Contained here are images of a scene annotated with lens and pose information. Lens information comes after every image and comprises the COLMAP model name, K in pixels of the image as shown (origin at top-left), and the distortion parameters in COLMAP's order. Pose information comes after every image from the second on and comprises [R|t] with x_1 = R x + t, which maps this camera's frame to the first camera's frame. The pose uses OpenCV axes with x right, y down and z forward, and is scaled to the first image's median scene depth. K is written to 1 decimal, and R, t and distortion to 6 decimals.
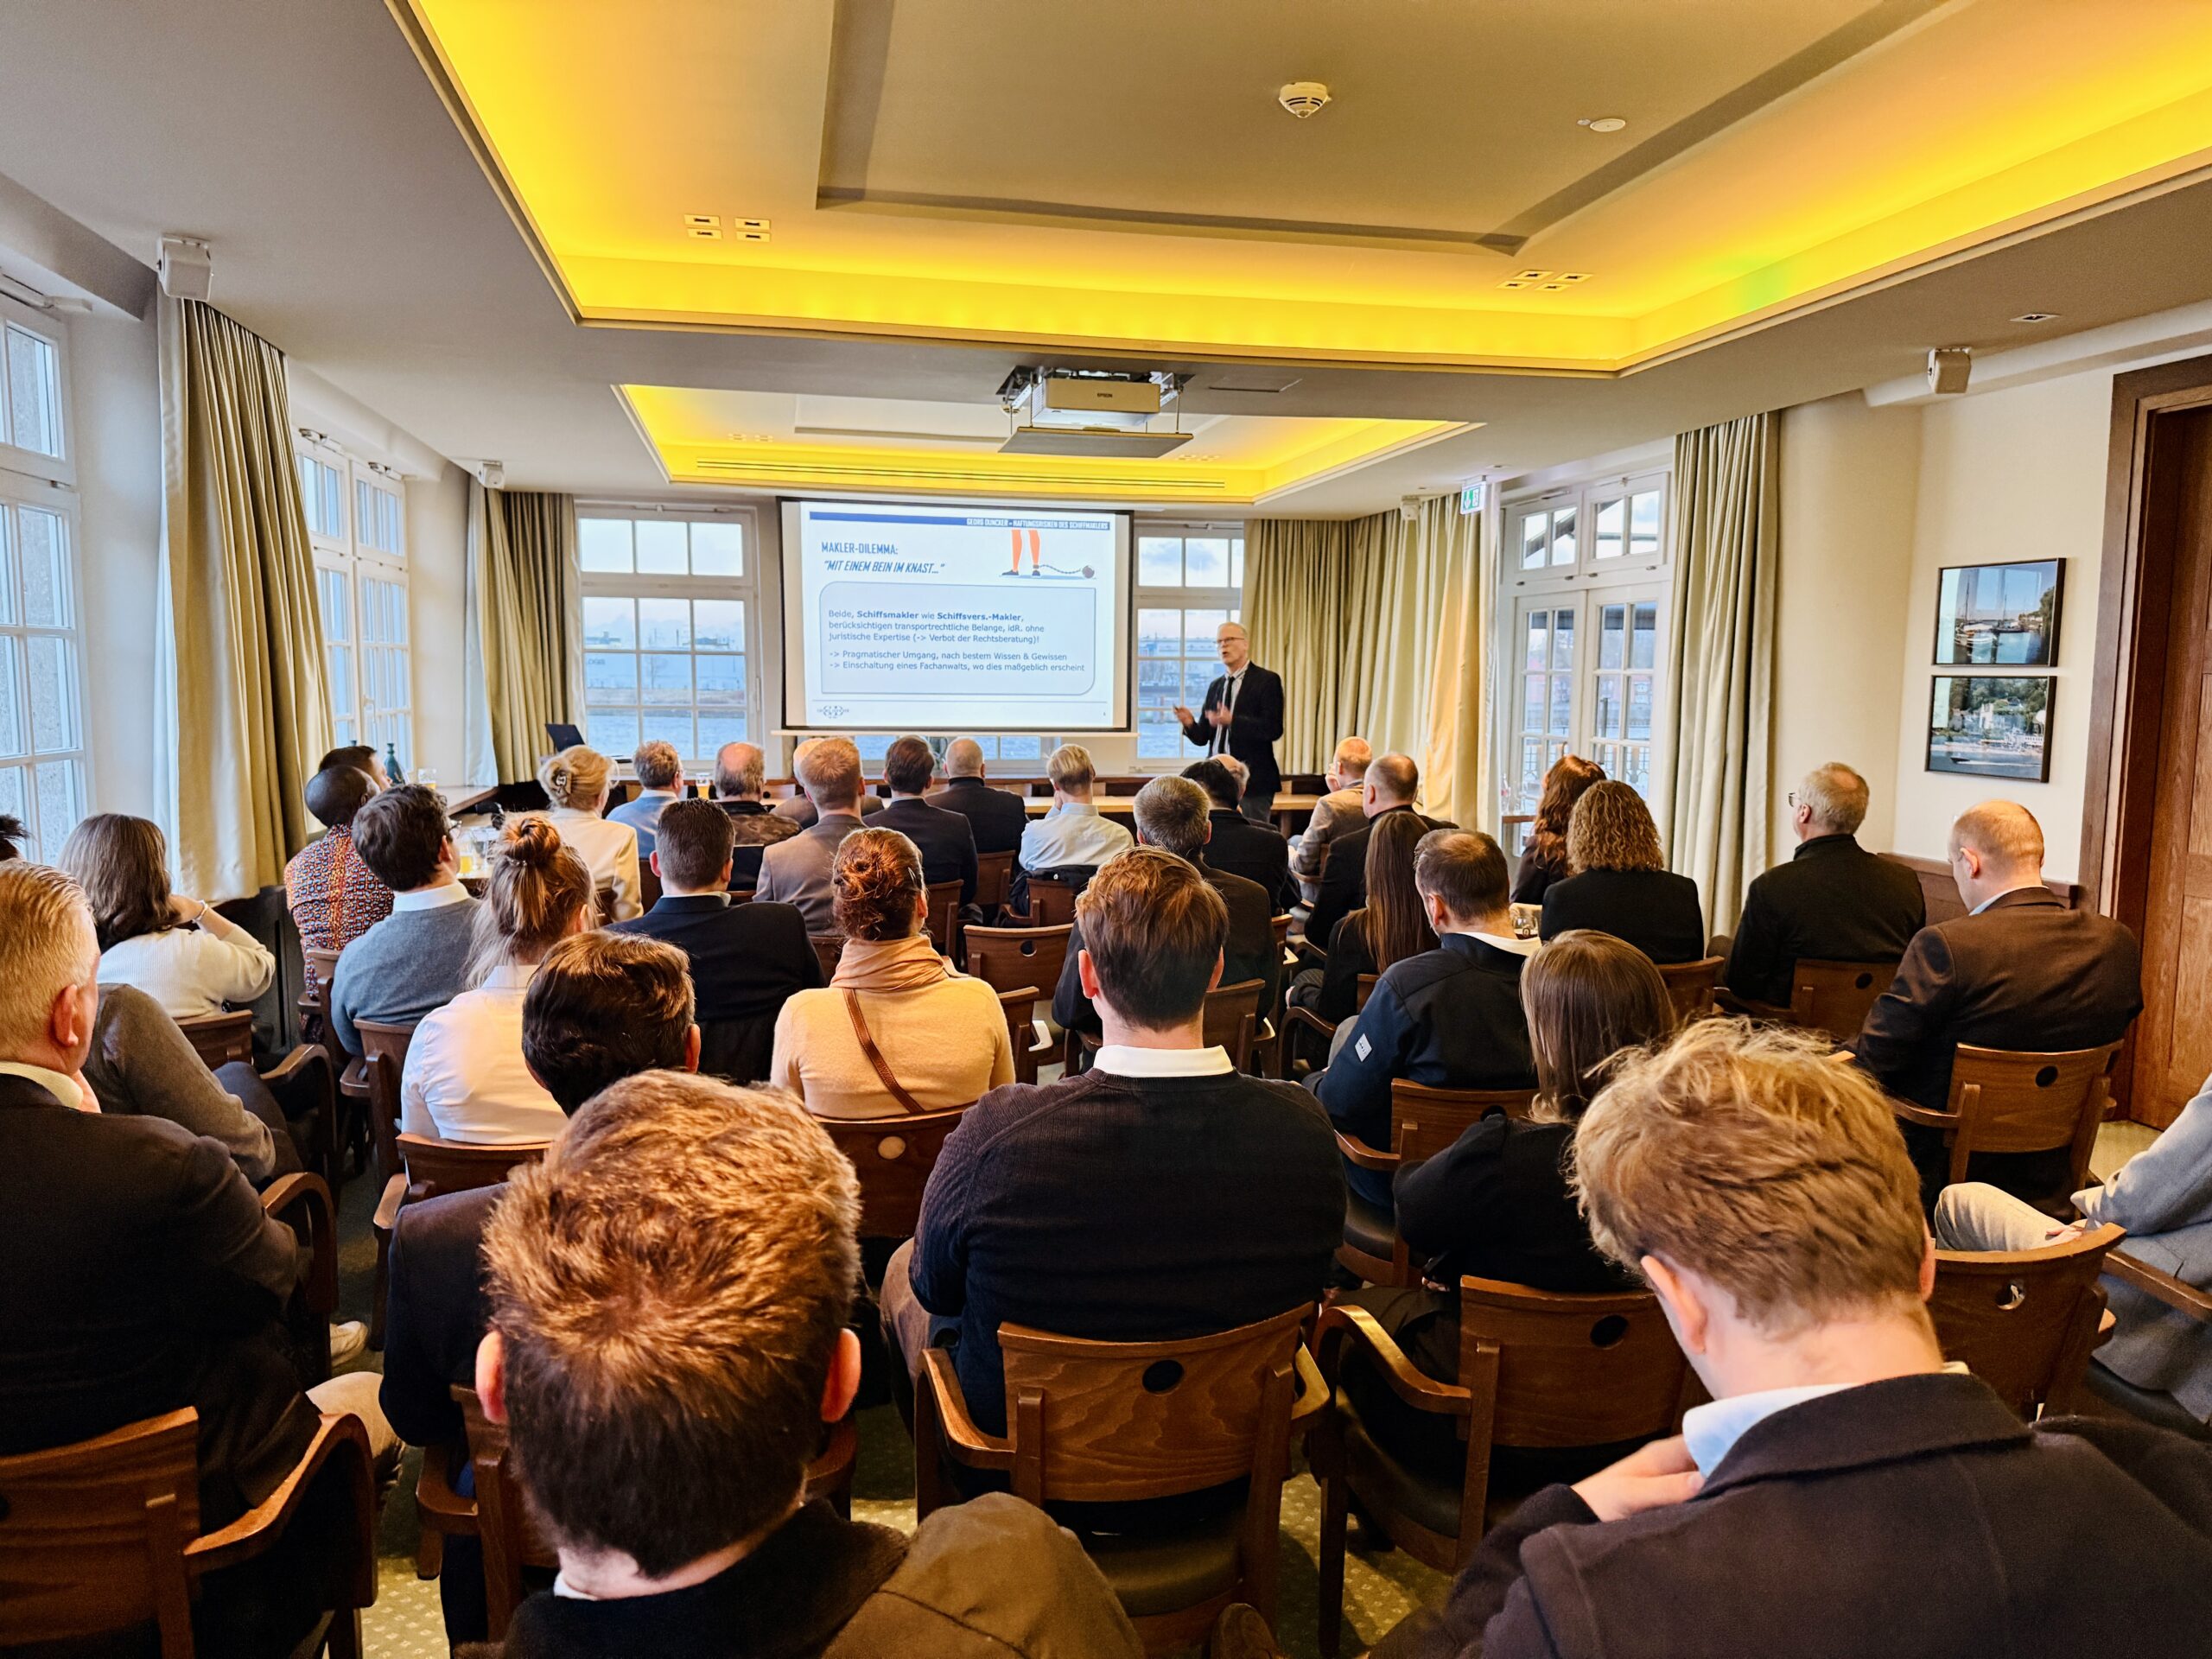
lens RADIAL K [[1524.1, 0, 1106.0], [0, 1524.1, 829.5], [0, 0, 1]] dist [0.037111, -0.068441]
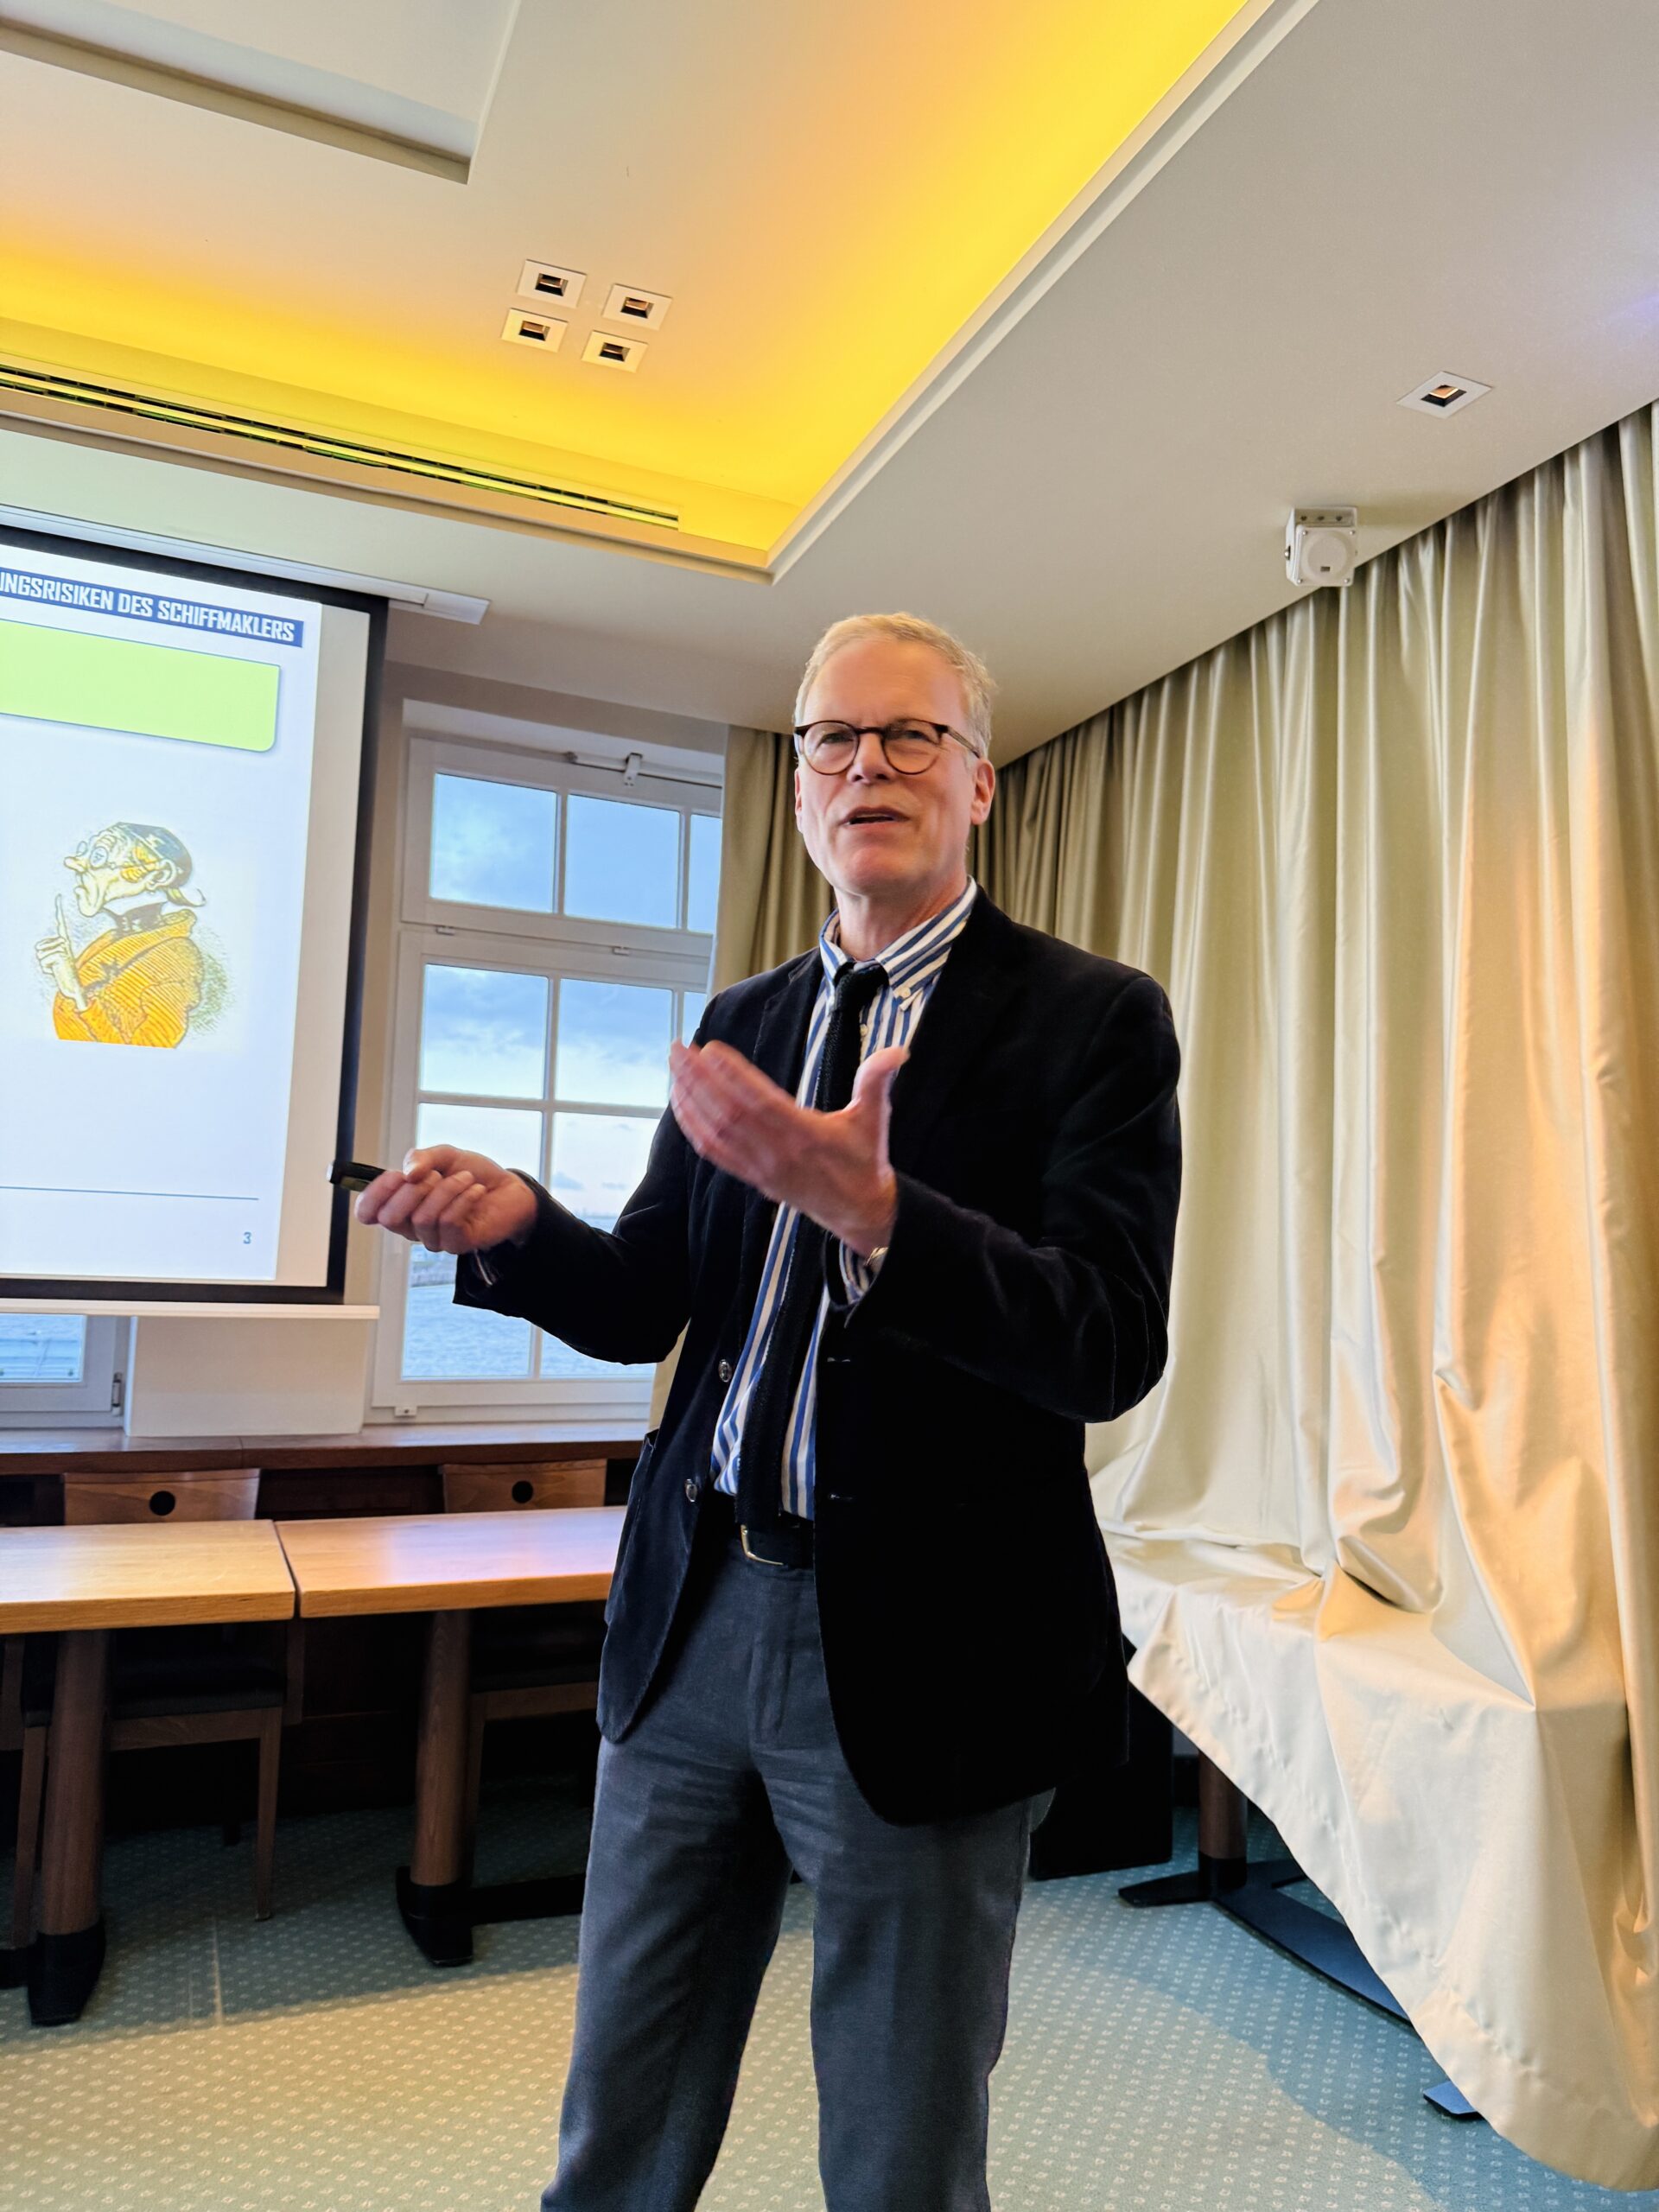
lens RADIAL K [[1524.1, 0, 829.5], [0, 1524.1, 1106.0], [0, 0, 1]] dist [0.037111, -0.068441]
pose [[0.973194, 0.035439, 0.227238, 0.033566], [0.006482, 0.983437, -0.181133, -0.045224], [-0.229894, 0.177751, 0.956846, 0.664123]]
